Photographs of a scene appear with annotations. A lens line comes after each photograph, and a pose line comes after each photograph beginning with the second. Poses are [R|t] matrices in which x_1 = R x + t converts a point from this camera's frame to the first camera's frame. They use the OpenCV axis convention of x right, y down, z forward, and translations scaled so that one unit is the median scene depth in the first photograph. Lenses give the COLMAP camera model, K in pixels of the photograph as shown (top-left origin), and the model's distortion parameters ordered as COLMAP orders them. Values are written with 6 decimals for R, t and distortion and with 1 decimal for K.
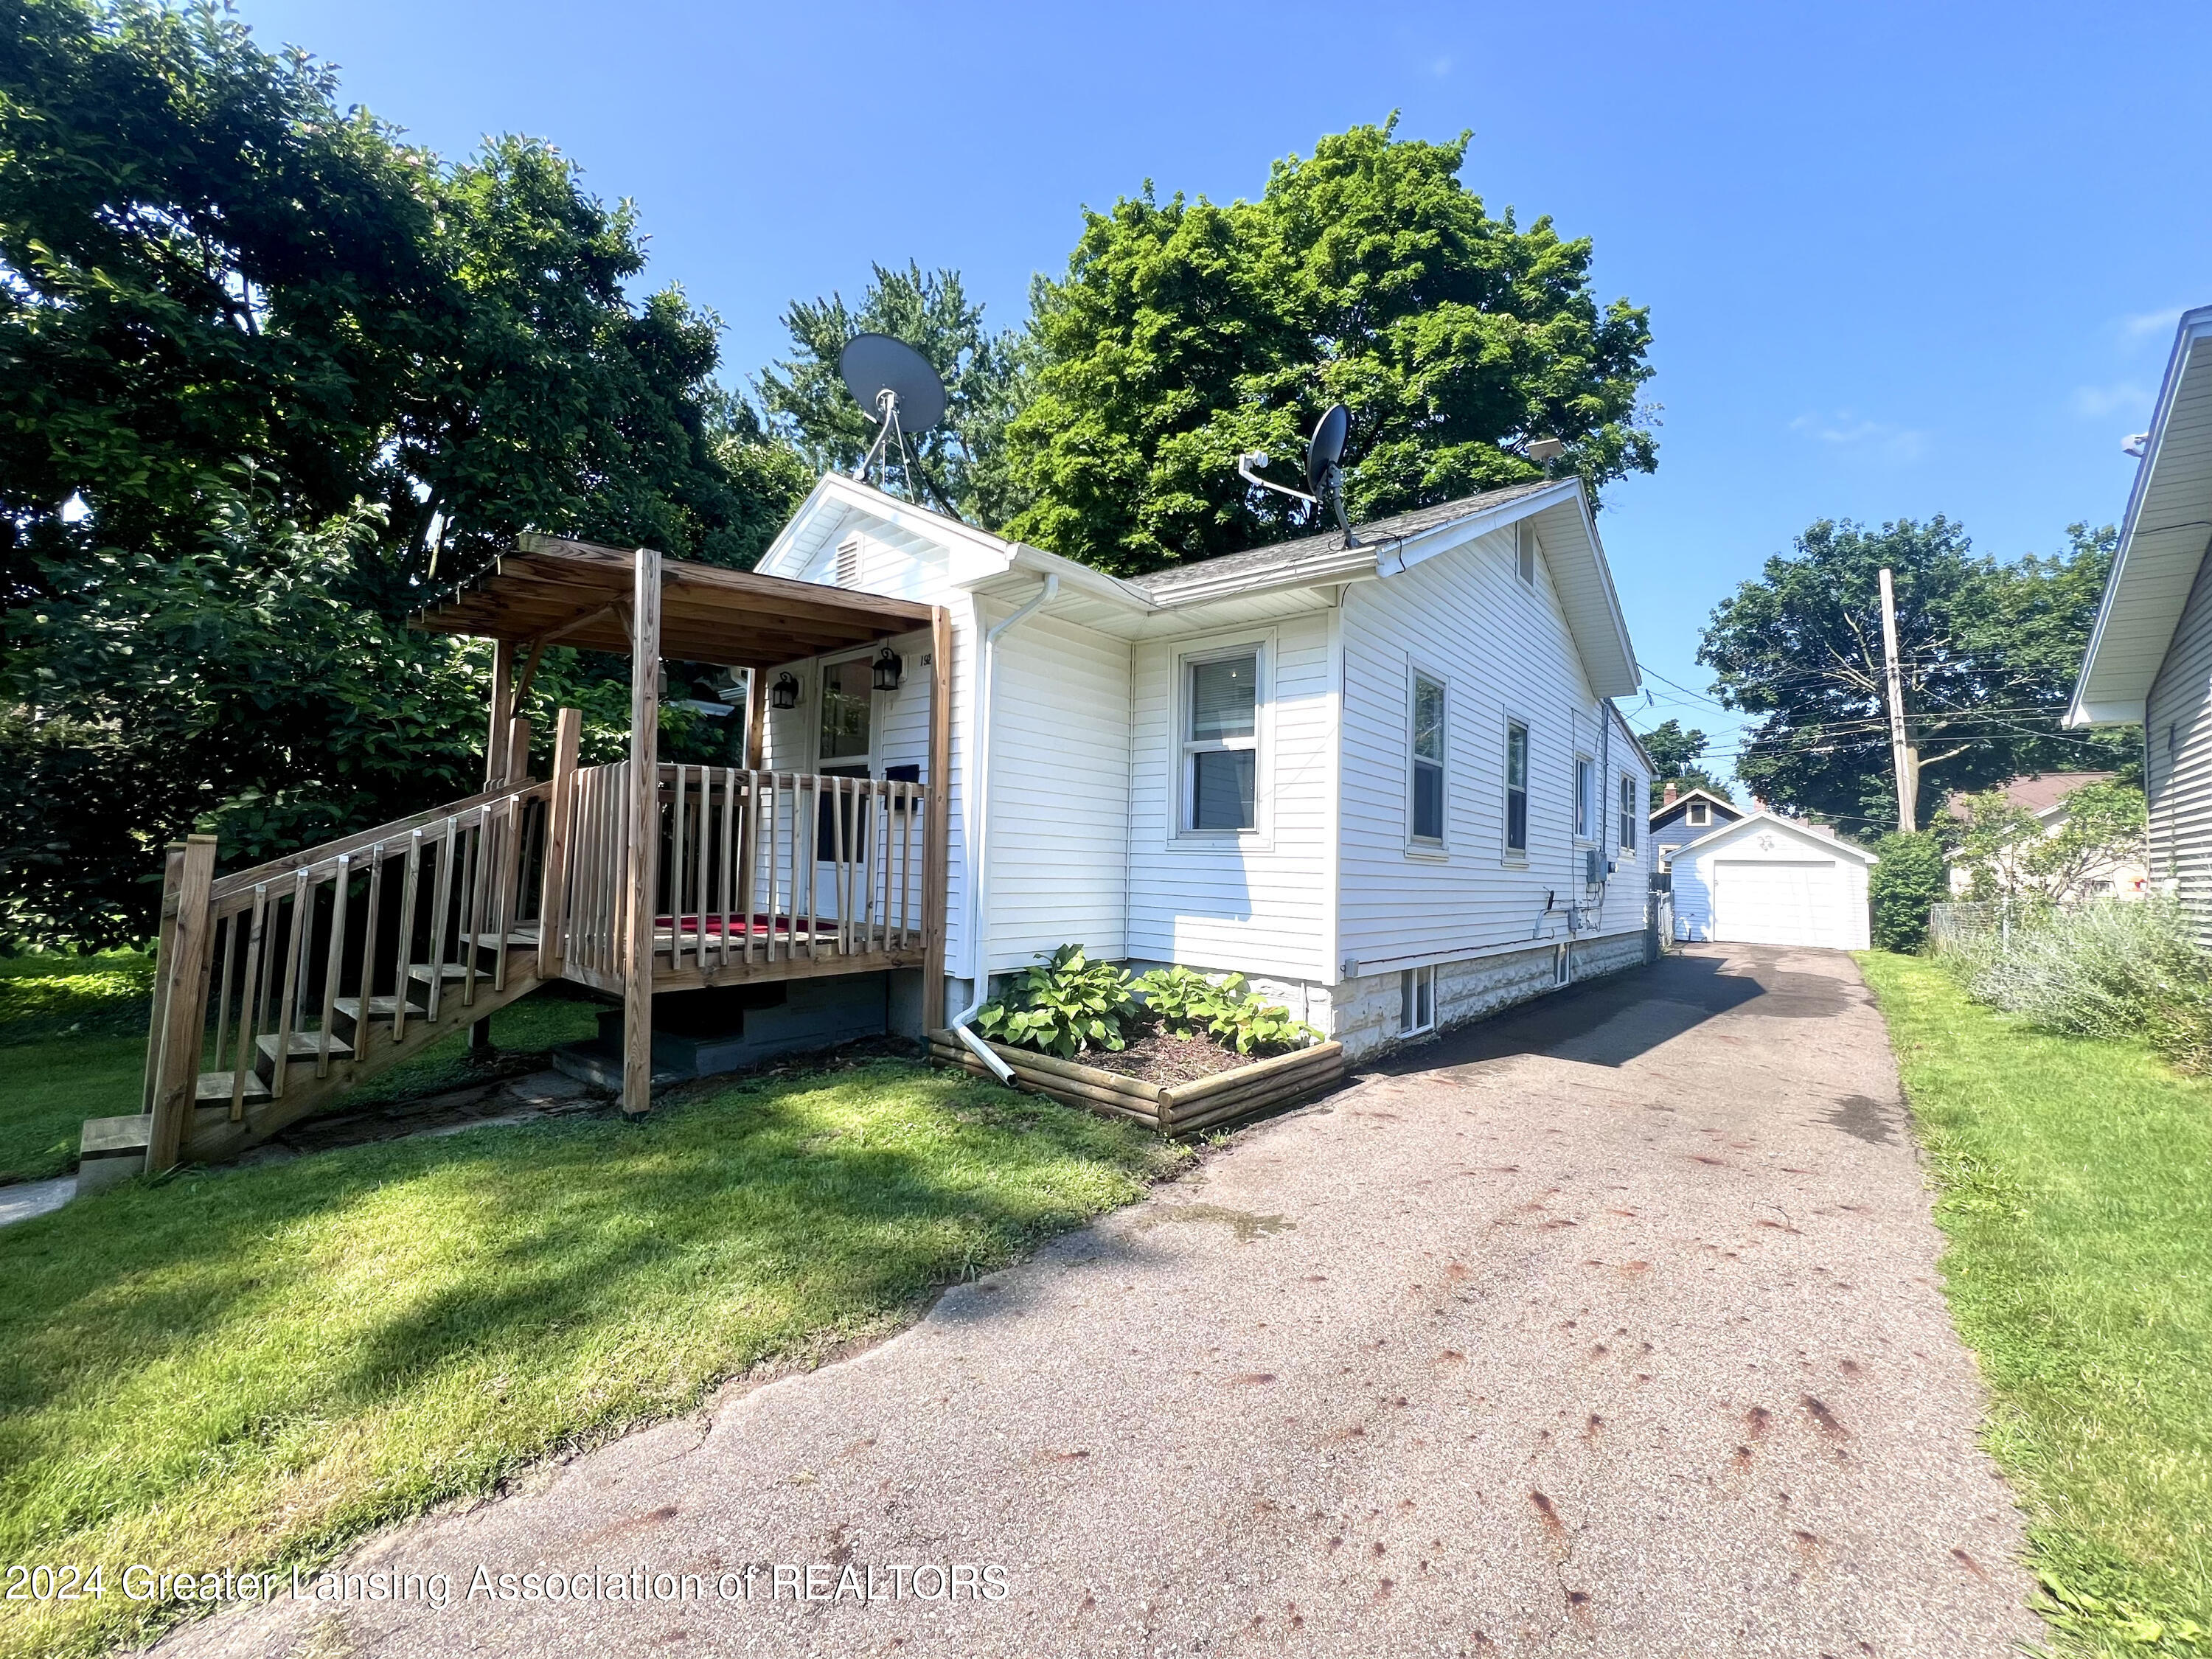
lens RADIAL K [[883.0, 0, 1107.5], [0, 883.0, 825.8], [0, 0, 1]] dist [-0.001633, 0.000490]
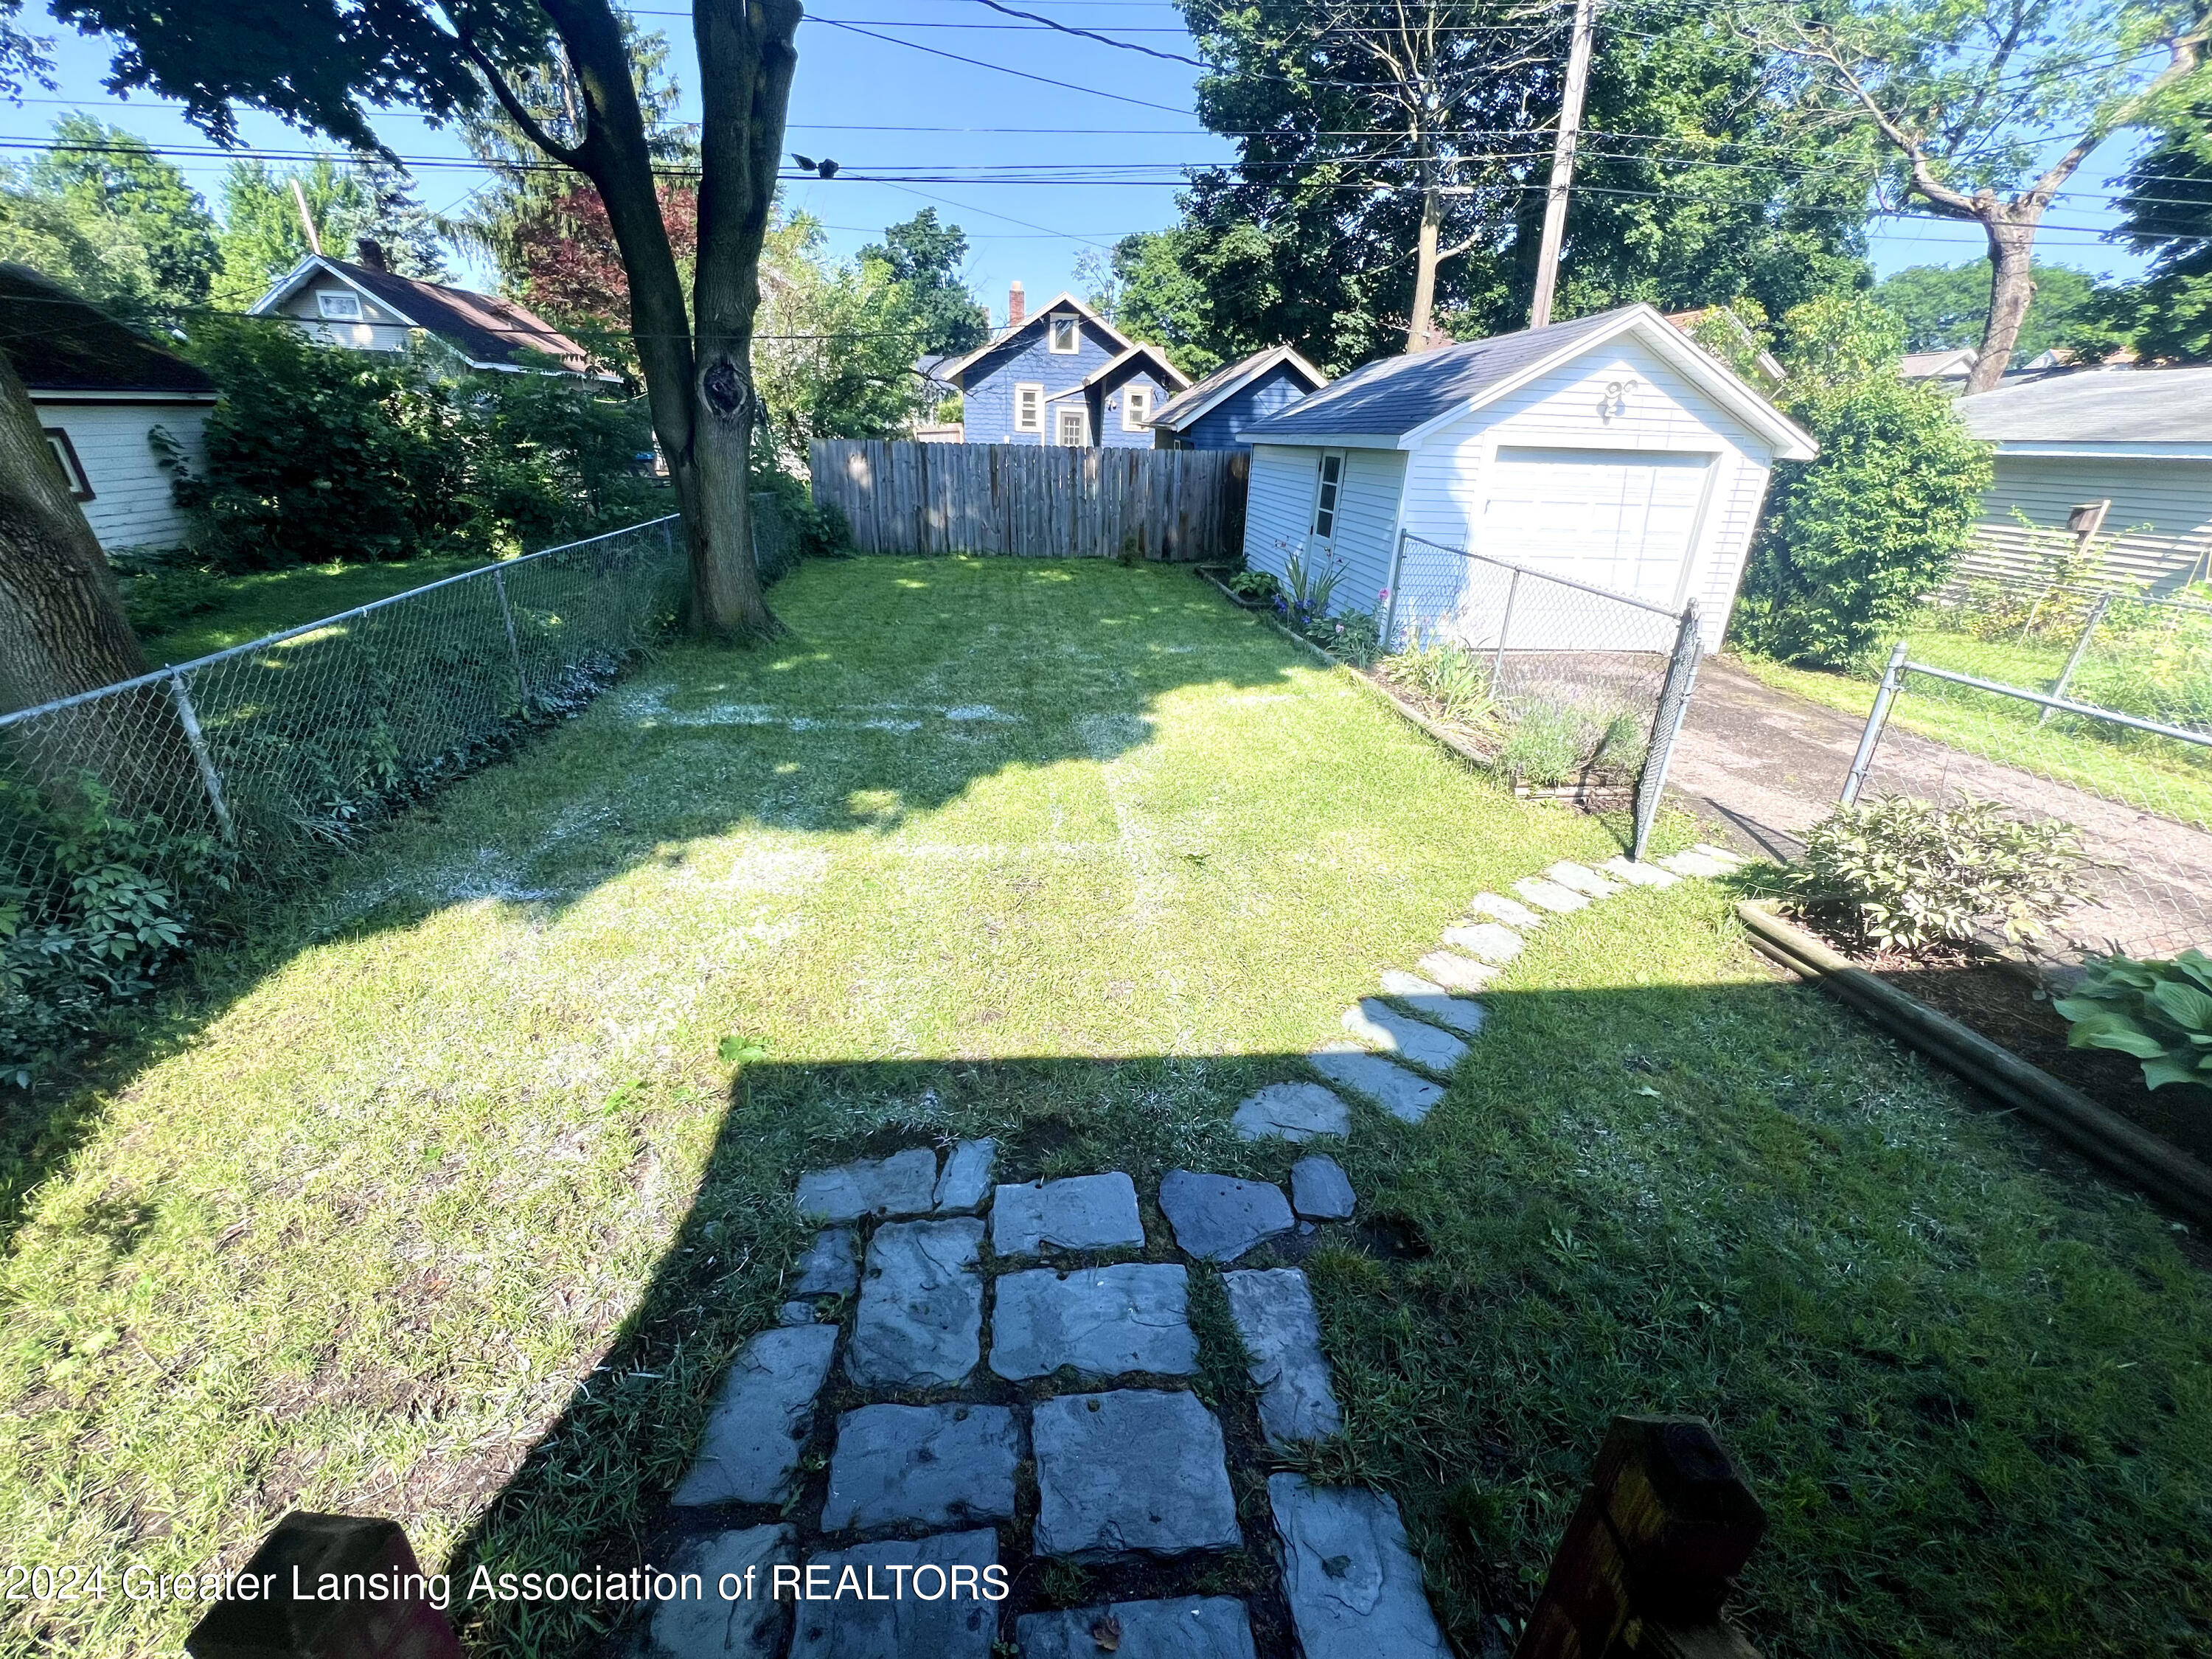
lens RADIAL K [[883.0, 0, 1107.5], [0, 883.0, 825.8], [0, 0, 1]] dist [-0.001633, 0.000490]
pose [[0.701930, -0.301911, 0.645092, 0.313390], [-0.041753, 0.886716, 0.460426, 0.017993], [-0.711021, -0.350122, 0.609807, 0.964481]]
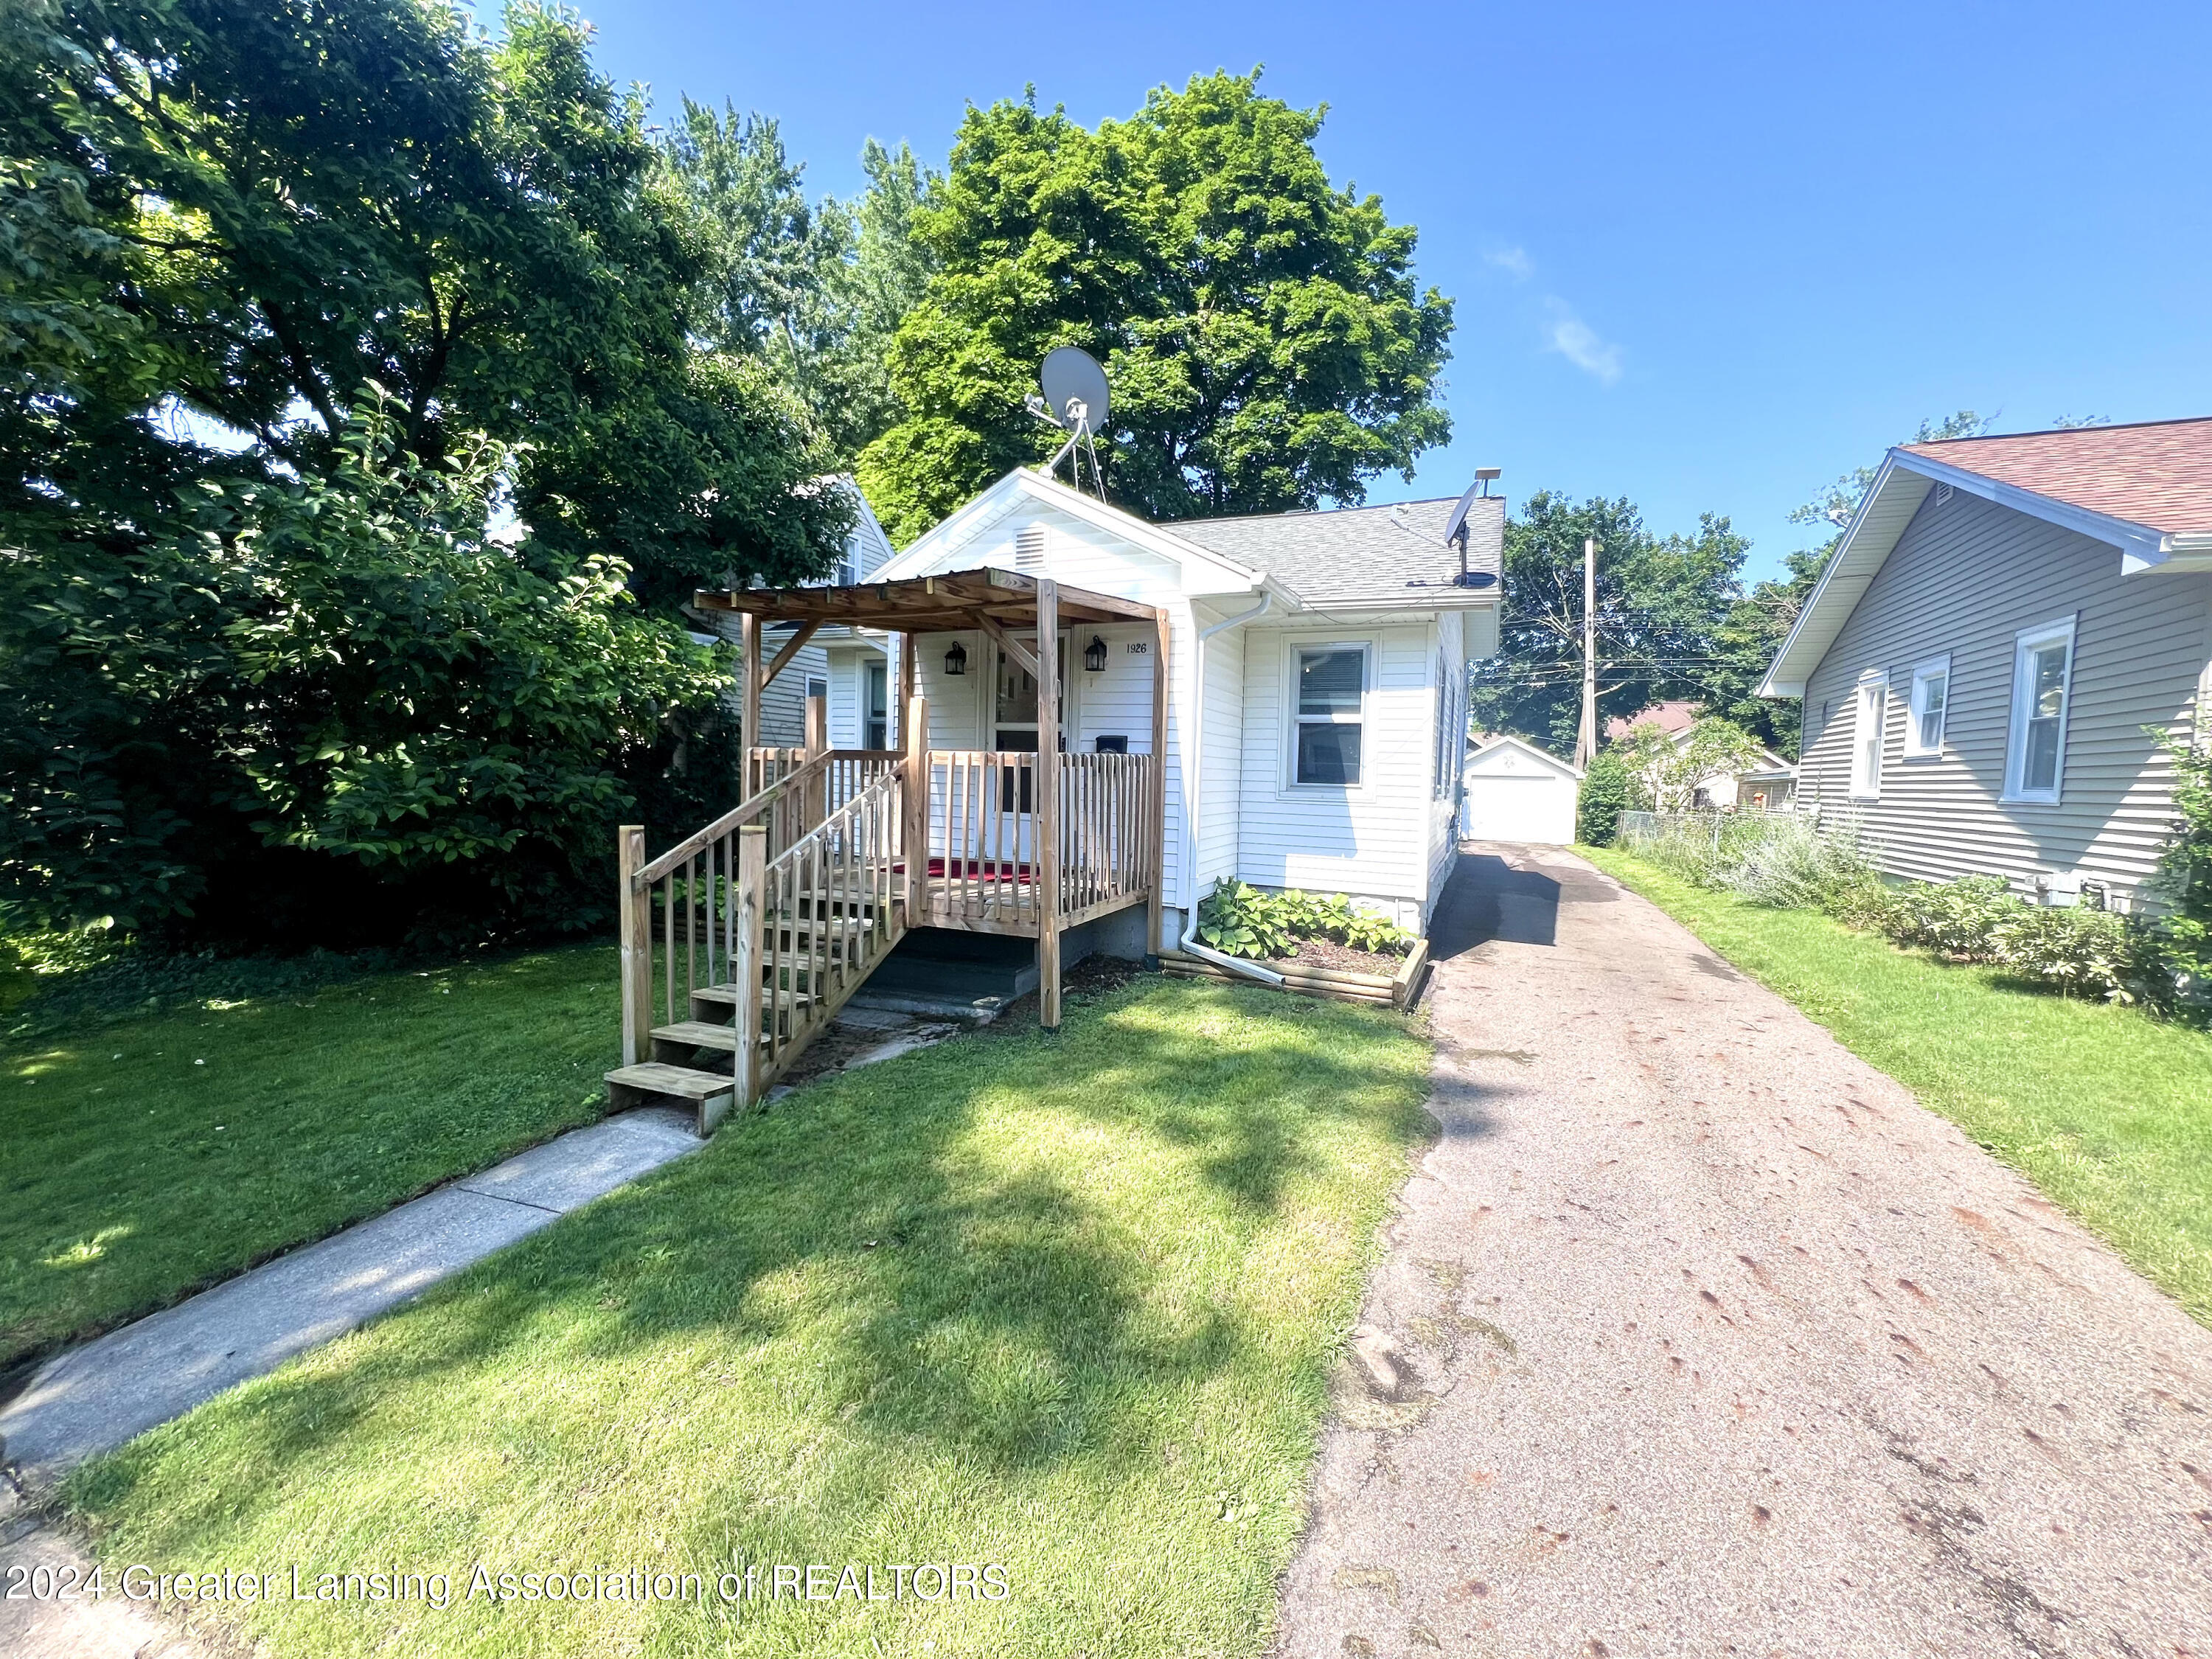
lens RADIAL K [[883.0, 0, 1107.5], [0, 883.0, 825.8], [0, 0, 1]] dist [-0.001633, 0.000490]
pose [[0.957655, -0.021295, 0.287130, -0.189817], [-0.011072, 0.993800, 0.110633, -0.025785], [-0.287706, -0.109127, 0.951481, -0.051555]]
